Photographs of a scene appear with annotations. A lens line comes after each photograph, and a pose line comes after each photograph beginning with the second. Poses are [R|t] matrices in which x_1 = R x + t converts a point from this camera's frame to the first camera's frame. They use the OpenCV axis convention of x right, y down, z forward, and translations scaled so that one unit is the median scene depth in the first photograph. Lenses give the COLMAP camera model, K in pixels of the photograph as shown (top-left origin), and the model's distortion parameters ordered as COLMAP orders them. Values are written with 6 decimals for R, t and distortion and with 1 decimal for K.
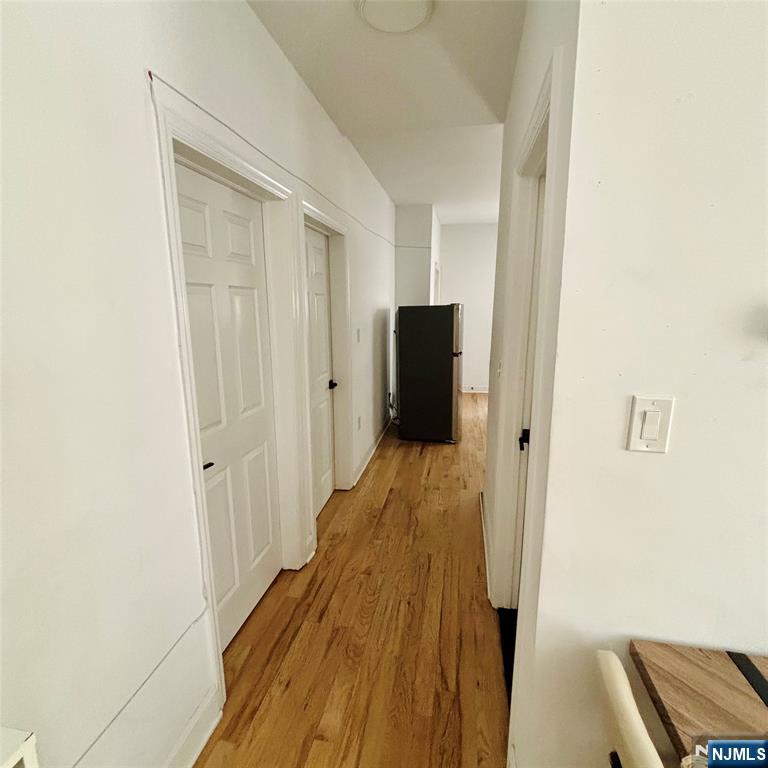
lens RADIAL K [[417.4, 0, 387.8], [0, 417.4, 385.1], [0, 0, 1]] dist [-0.004277, 0.005568]
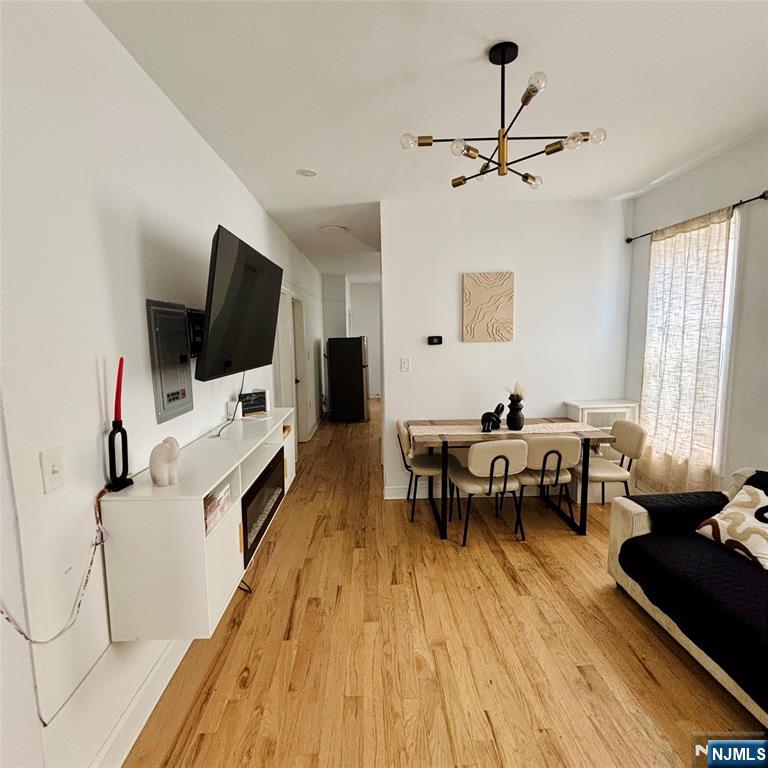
lens RADIAL K [[417.4, 0, 385.0], [0, 417.4, 380.5], [0, 0, 1]] dist [-0.004277, 0.005568]
pose [[0.979357, -0.036177, 0.198877, -0.121398], [0.052987, 0.995396, -0.079866, 0.165447], [-0.195072, 0.088755, 0.976765, -0.878520]]
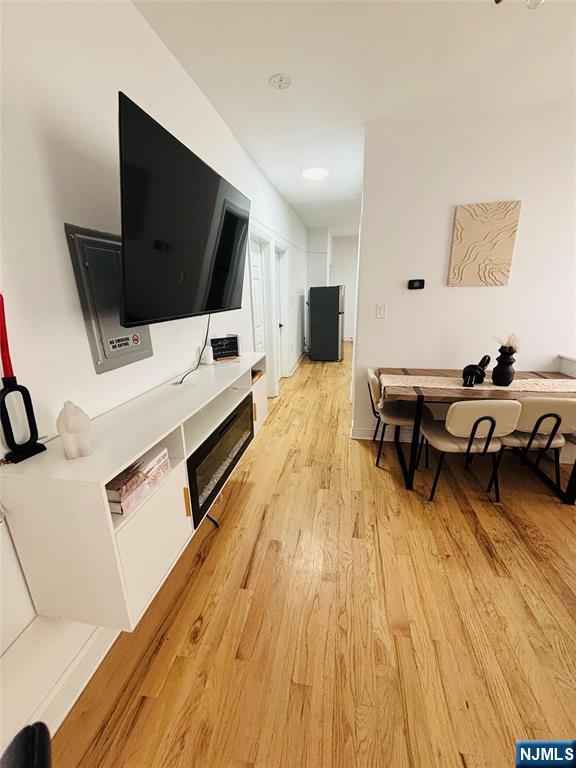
lens RADIAL K [[316.8, 0, 286.5], [0, 316.8, 386.8], [0, 0, 1]] dist [-0.002654, -0.000294]
pose [[0.999635, -0.014508, -0.022774, -0.072415], [0.016858, 0.994151, 0.106680, 0.140267], [0.021094, -0.107025, 0.994033, -0.637126]]
